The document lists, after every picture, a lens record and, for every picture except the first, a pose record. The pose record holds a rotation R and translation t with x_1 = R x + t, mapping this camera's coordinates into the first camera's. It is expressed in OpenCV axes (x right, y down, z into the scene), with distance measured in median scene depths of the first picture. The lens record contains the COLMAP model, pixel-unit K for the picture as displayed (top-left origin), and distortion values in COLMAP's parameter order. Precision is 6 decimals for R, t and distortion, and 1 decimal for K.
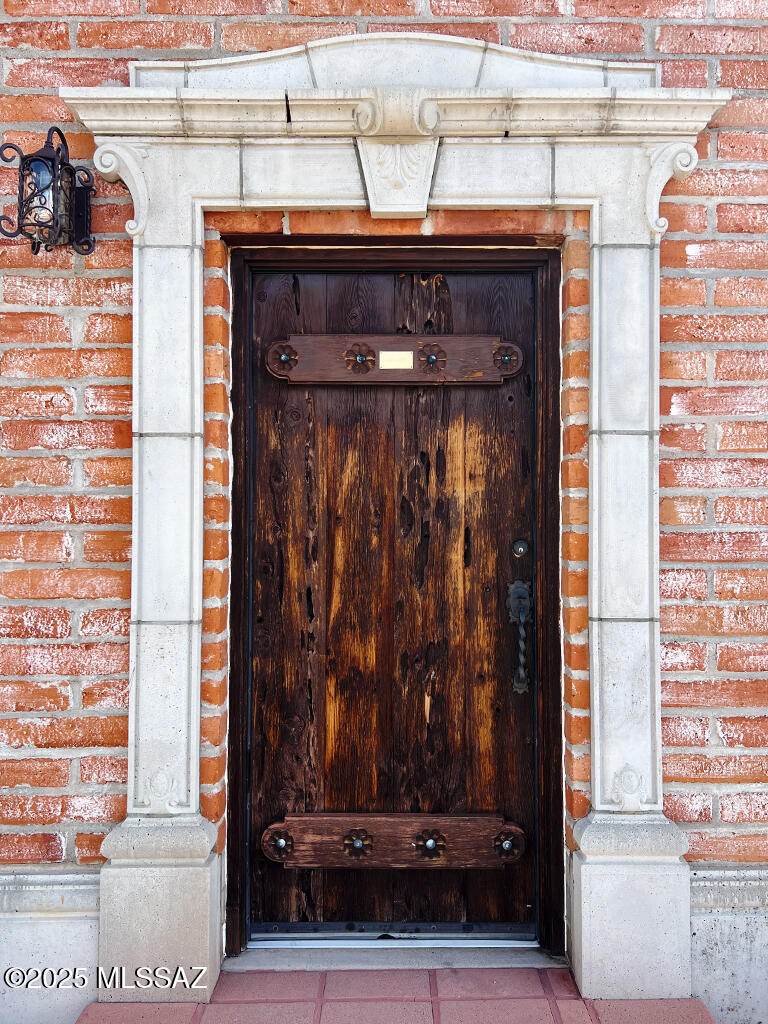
lens RADIAL K [[757.5, 0, 384.0], [0, 757.5, 512.0], [0, 0, 1]] dist [0.023519, -0.057975]
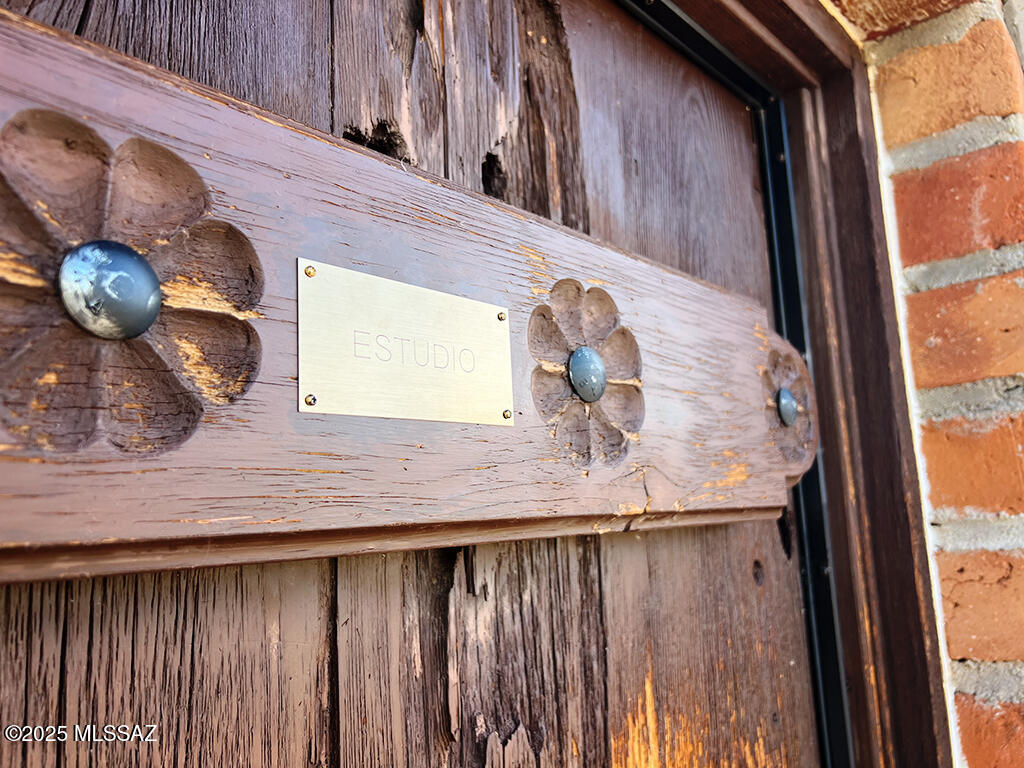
lens RADIAL K [[757.5, 0, 512.0], [0, 757.5, 384.0], [0, 0, 1]] dist [0.023519, -0.057975]
pose [[0.689442, 0.099925, 0.717415, -0.061649], [-0.007163, 0.991331, -0.131193, -0.176122], [-0.724305, 0.085311, 0.684181, 0.889045]]
